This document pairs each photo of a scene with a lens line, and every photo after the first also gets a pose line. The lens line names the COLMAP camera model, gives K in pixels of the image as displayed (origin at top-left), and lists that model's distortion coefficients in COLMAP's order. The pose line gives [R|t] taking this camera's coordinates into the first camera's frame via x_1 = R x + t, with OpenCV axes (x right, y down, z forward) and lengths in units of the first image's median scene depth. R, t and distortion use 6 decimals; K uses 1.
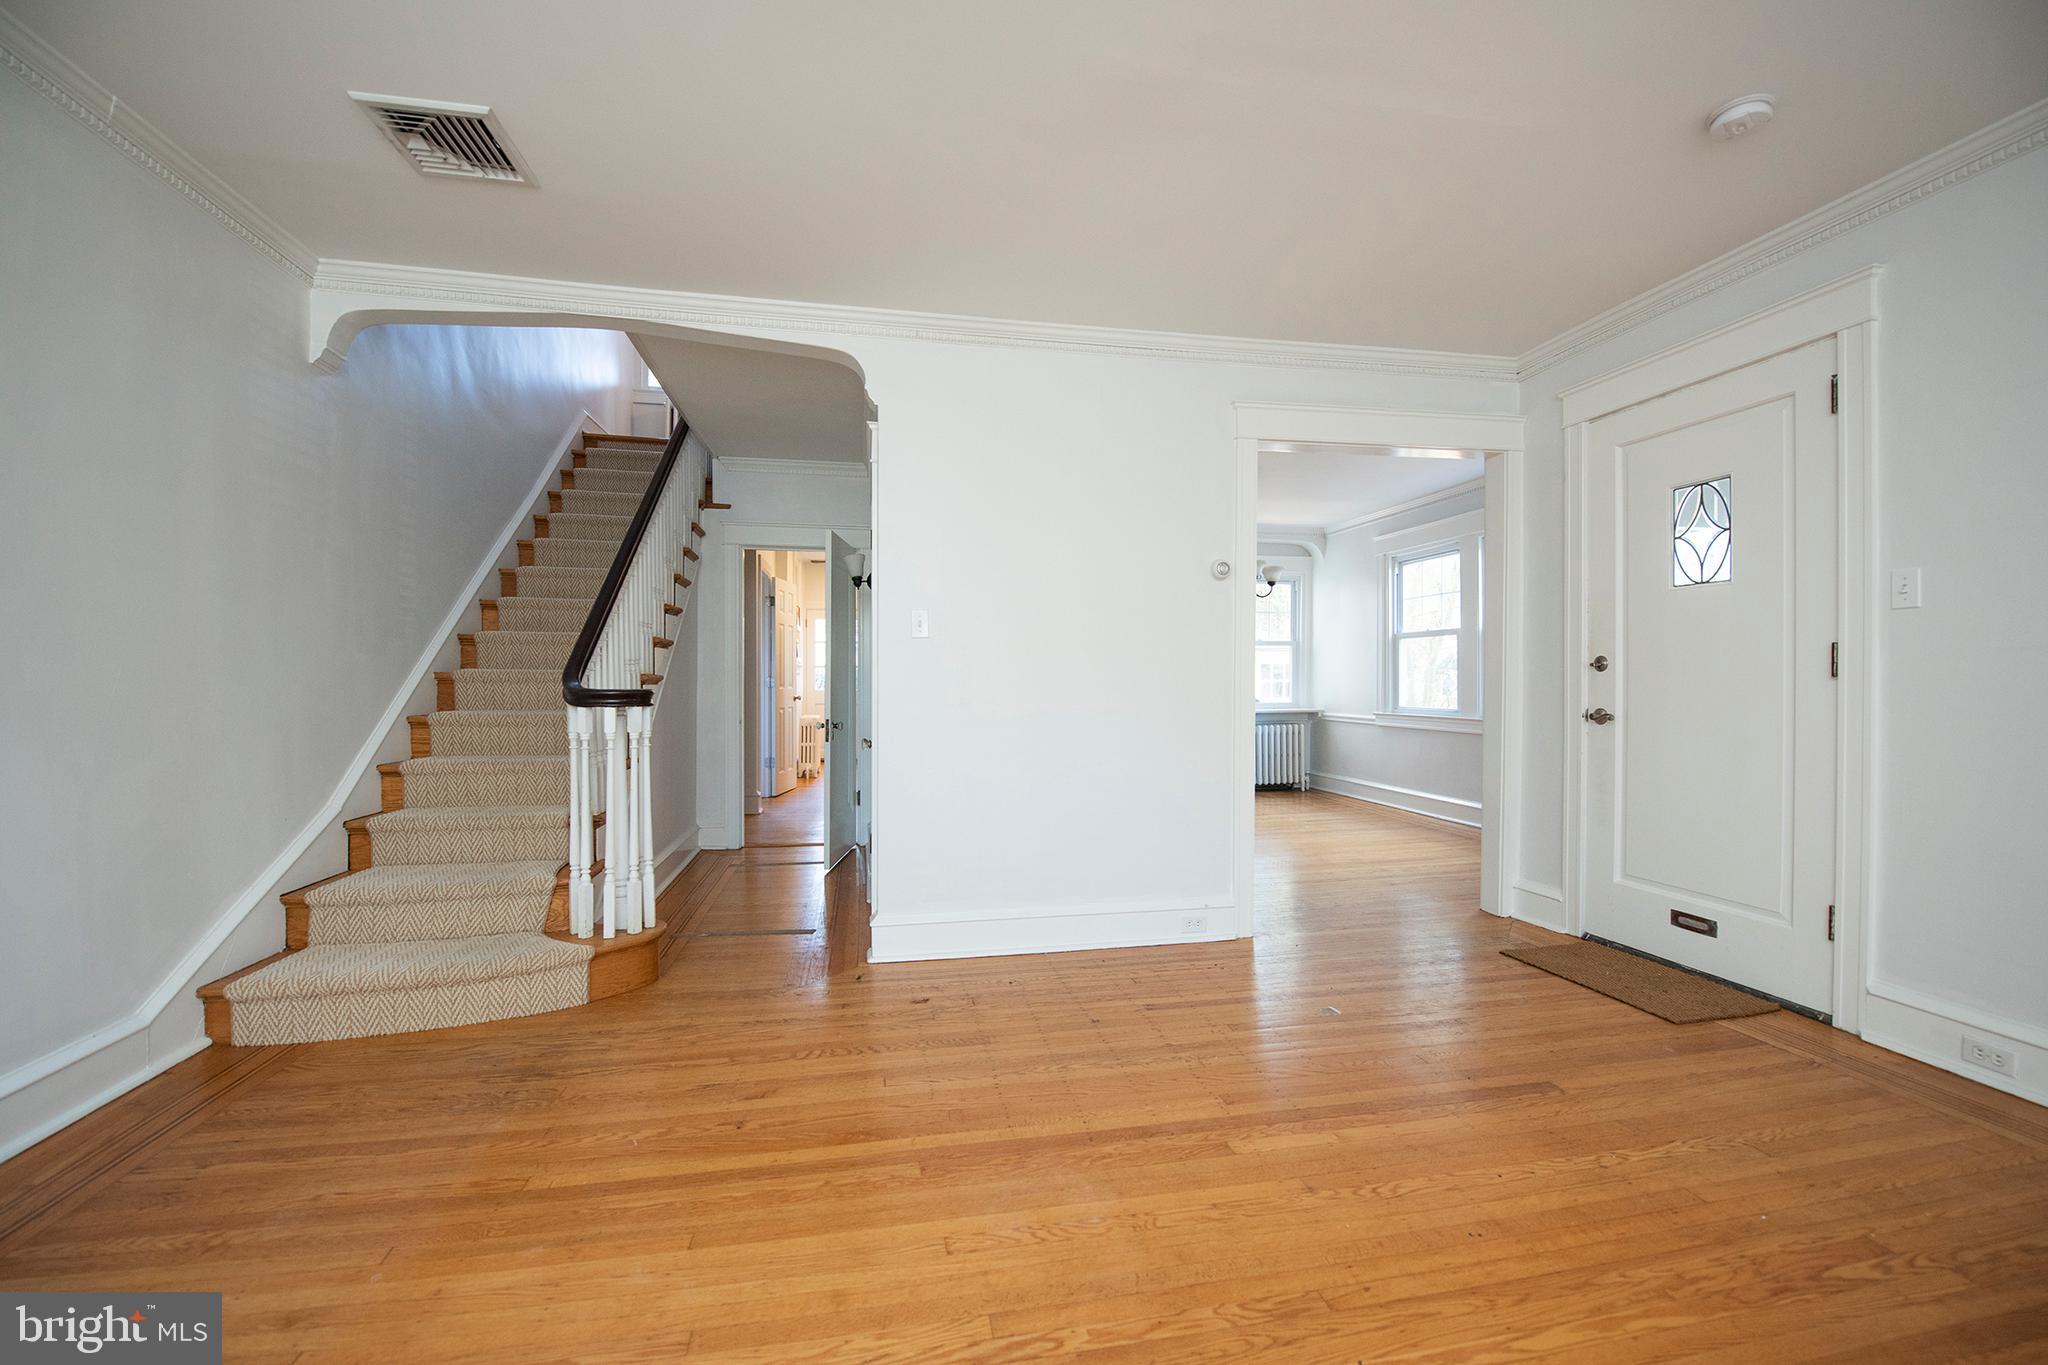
lens RADIAL K [[828.8, 0, 1024.0], [0, 828.8, 682.5], [0, 0, 1]] dist [-0.021465, -0.000359]
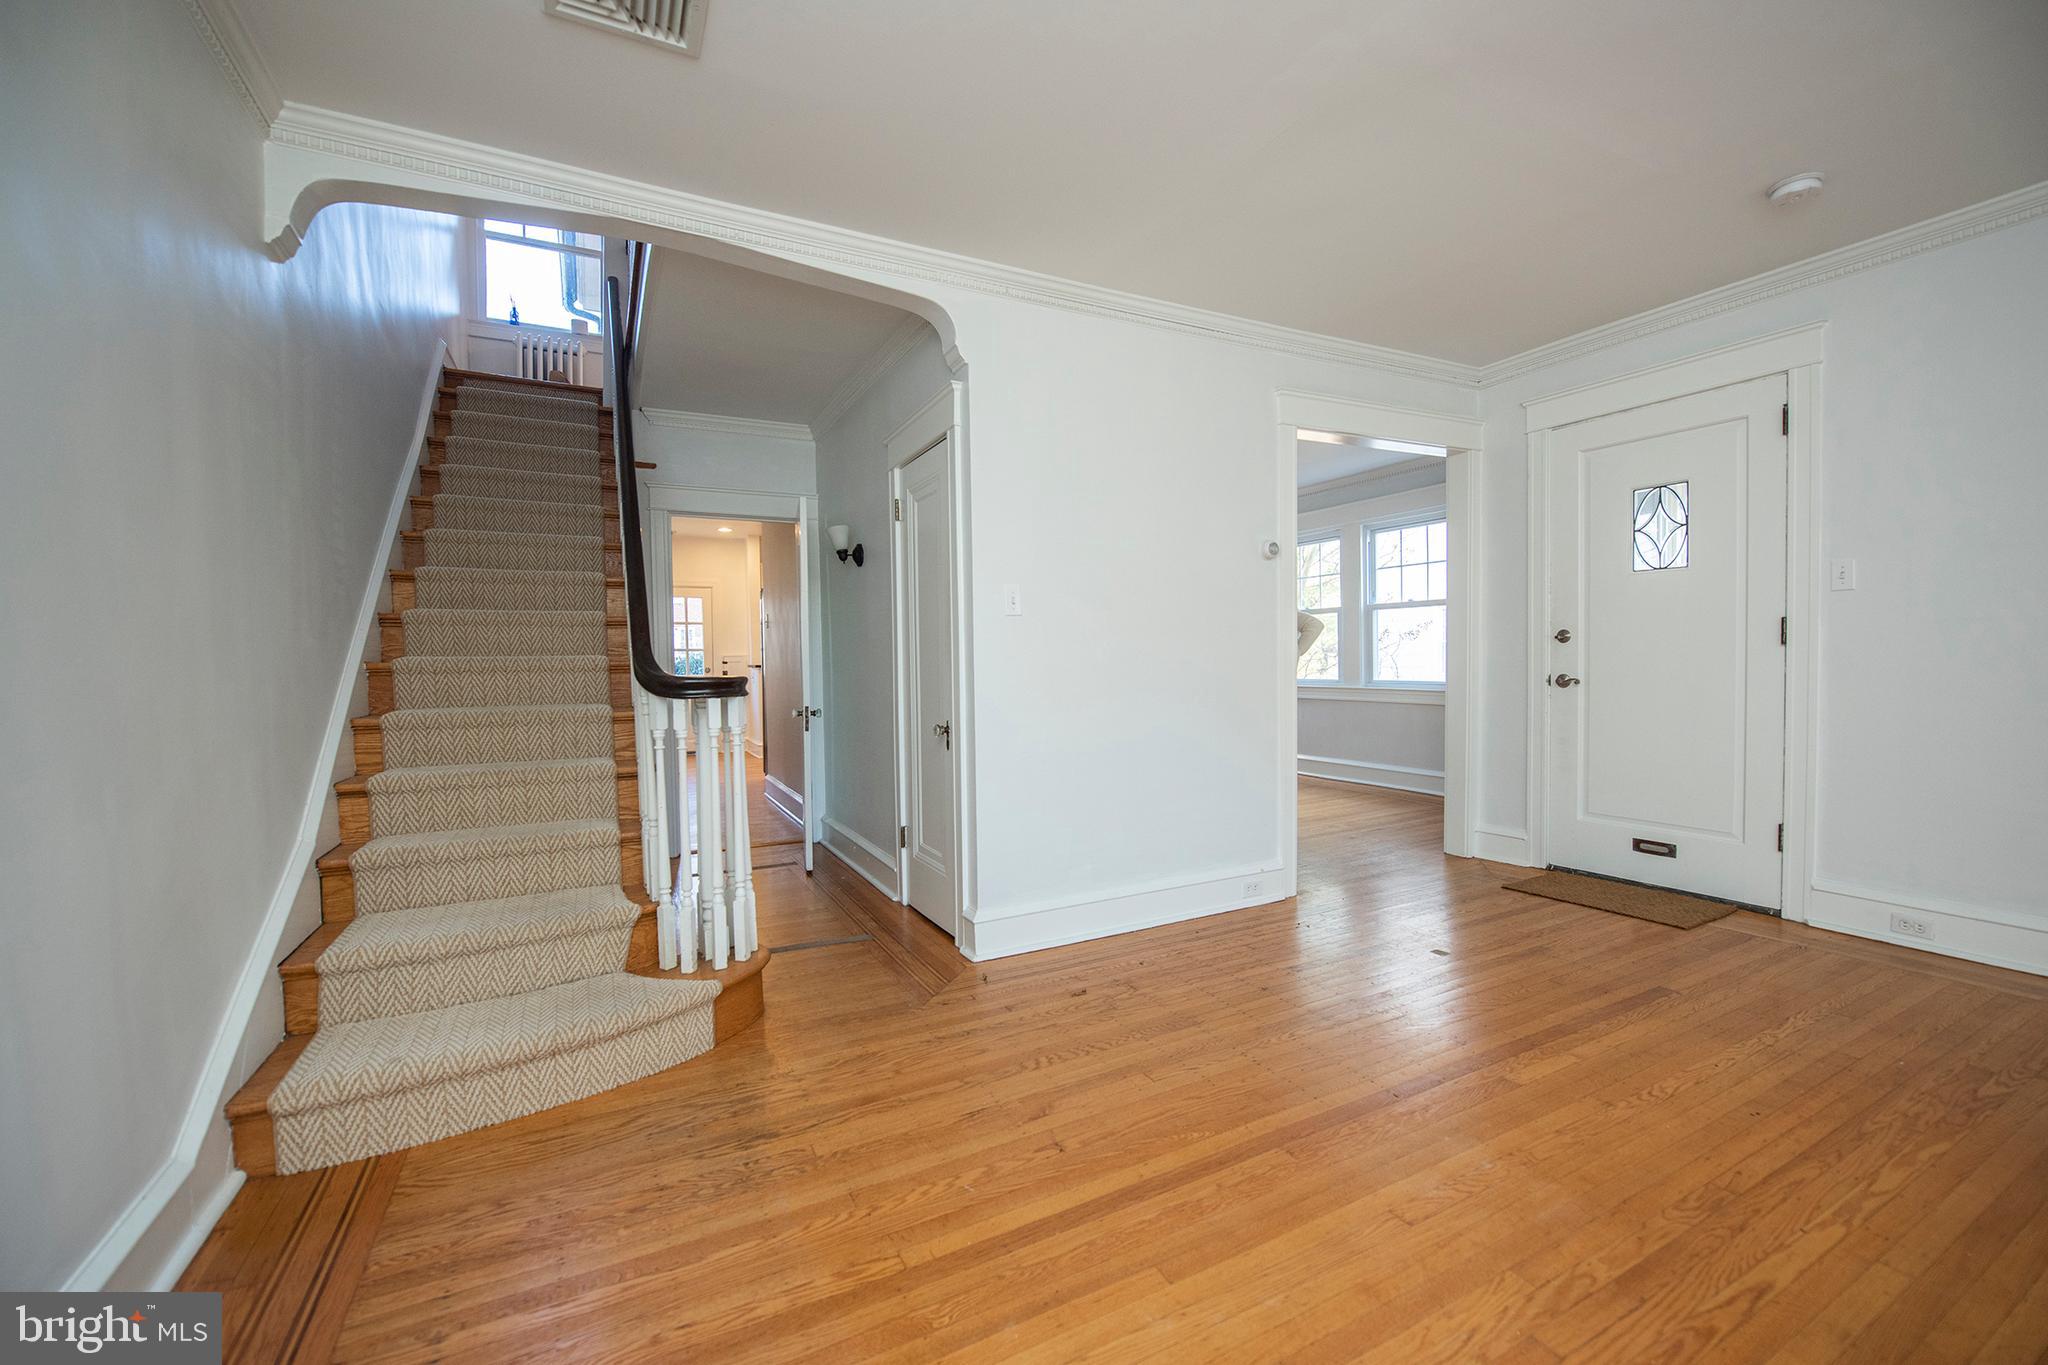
lens RADIAL K [[828.8, 0, 1024.0], [0, 828.8, 682.5], [0, 0, 1]] dist [-0.021465, -0.000359]
pose [[0.959503, -0.025231, 0.280565, -0.452901], [0.018625, 0.999484, 0.026187, -0.002135], [-0.281081, -0.019901, 0.959478, 0.102873]]
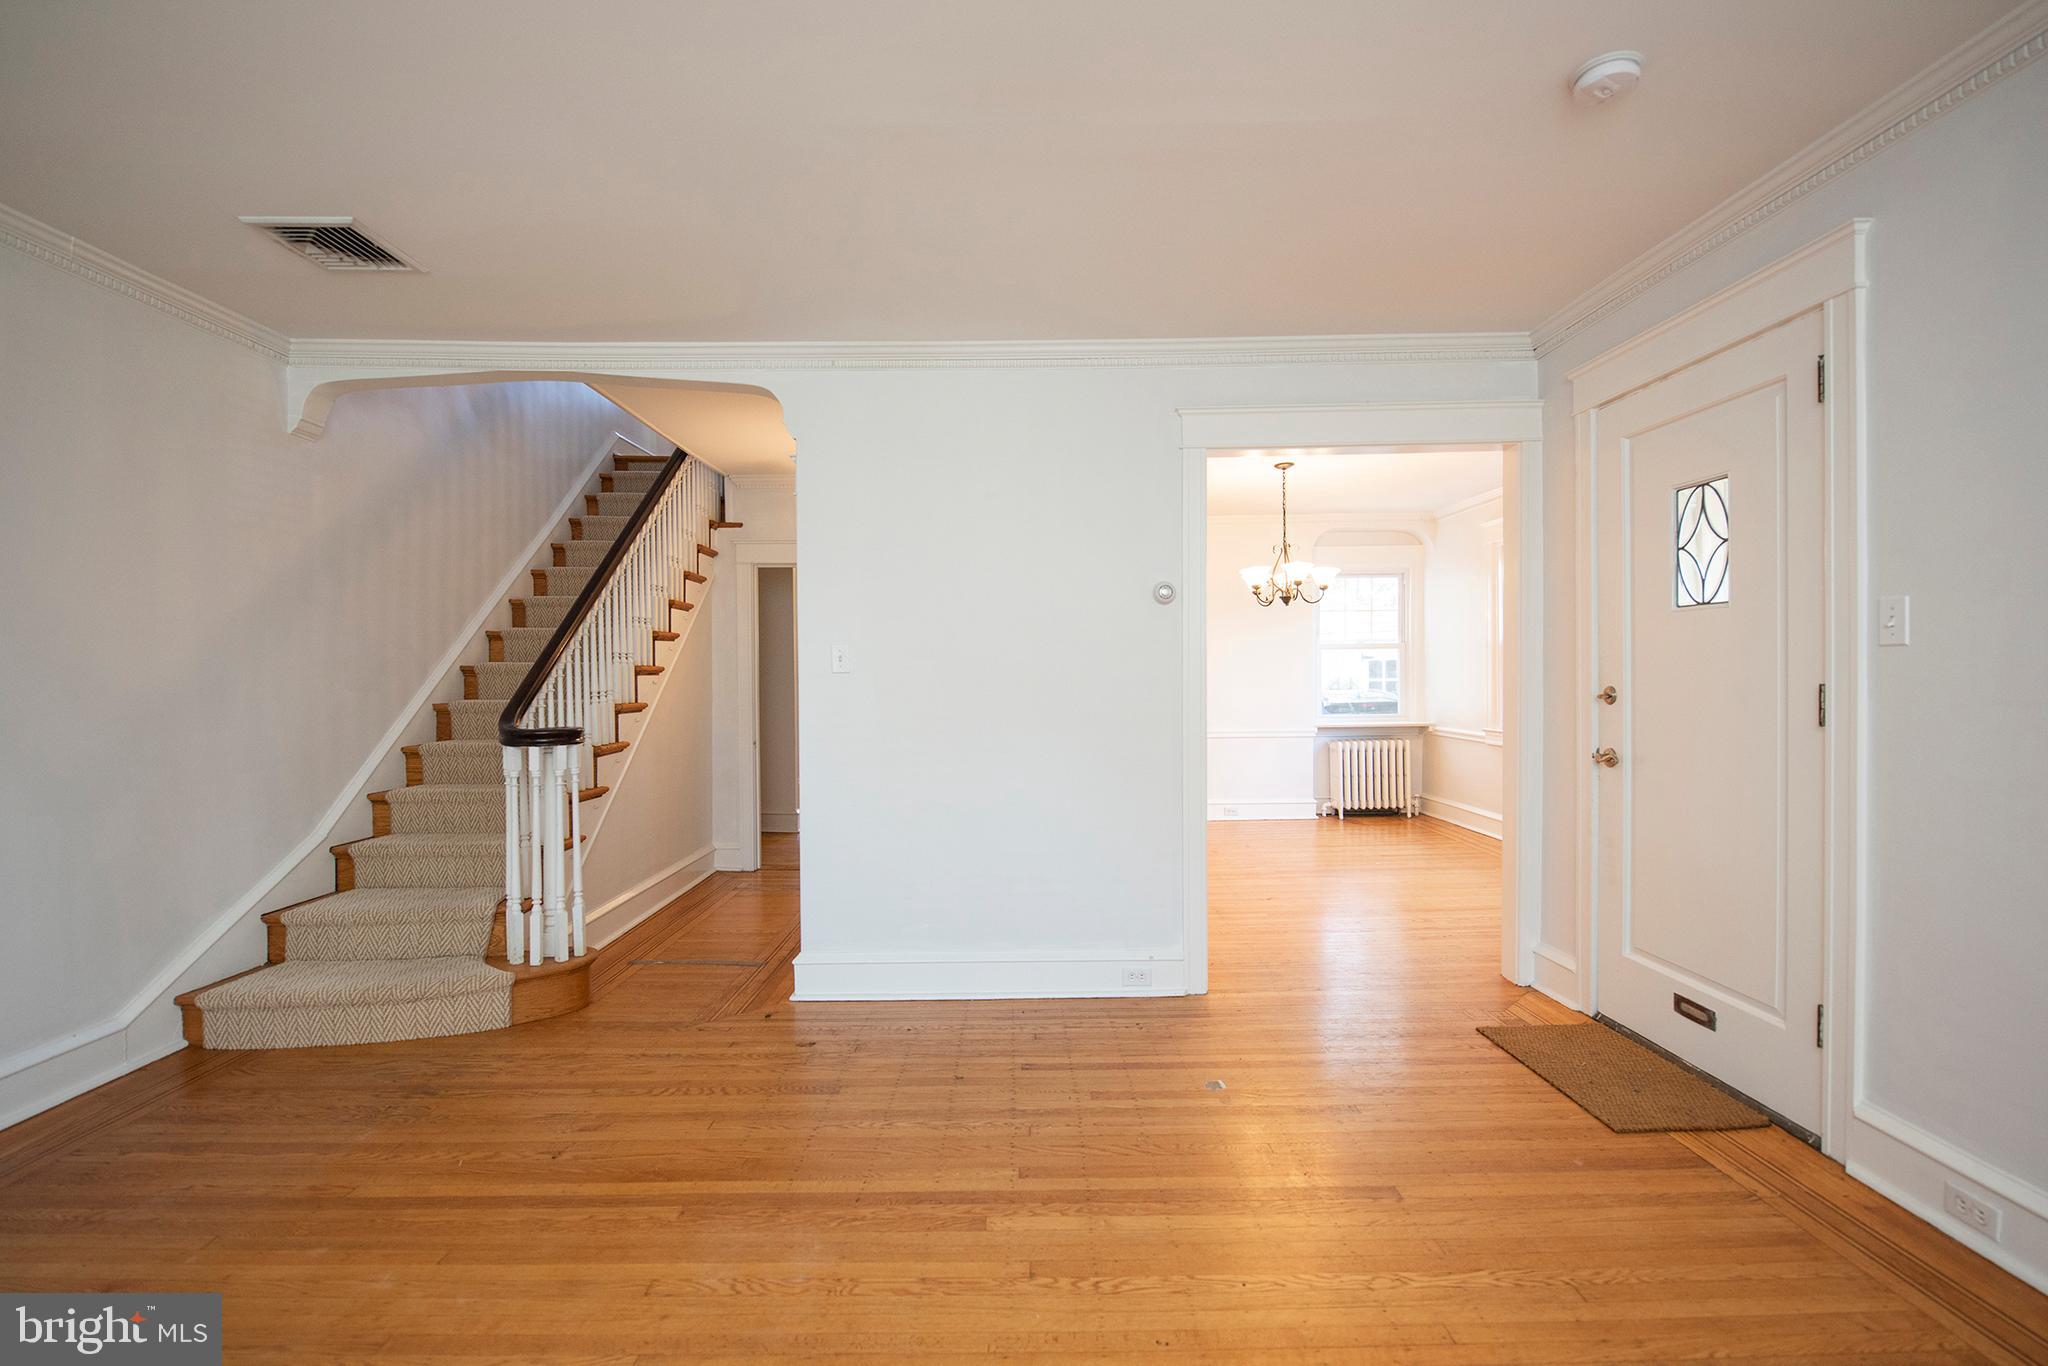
lens RADIAL K [[917.8, 0, 1027.7], [0, 917.8, 680.8], [0, 0, 1]] dist [-0.016086, -0.000415]
pose [[0.983816, -0.006825, -0.179054, 0.342019], [0.007895, 0.999955, 0.005267, -0.057821], [0.179010, -0.006595, 0.983825, -0.037444]]
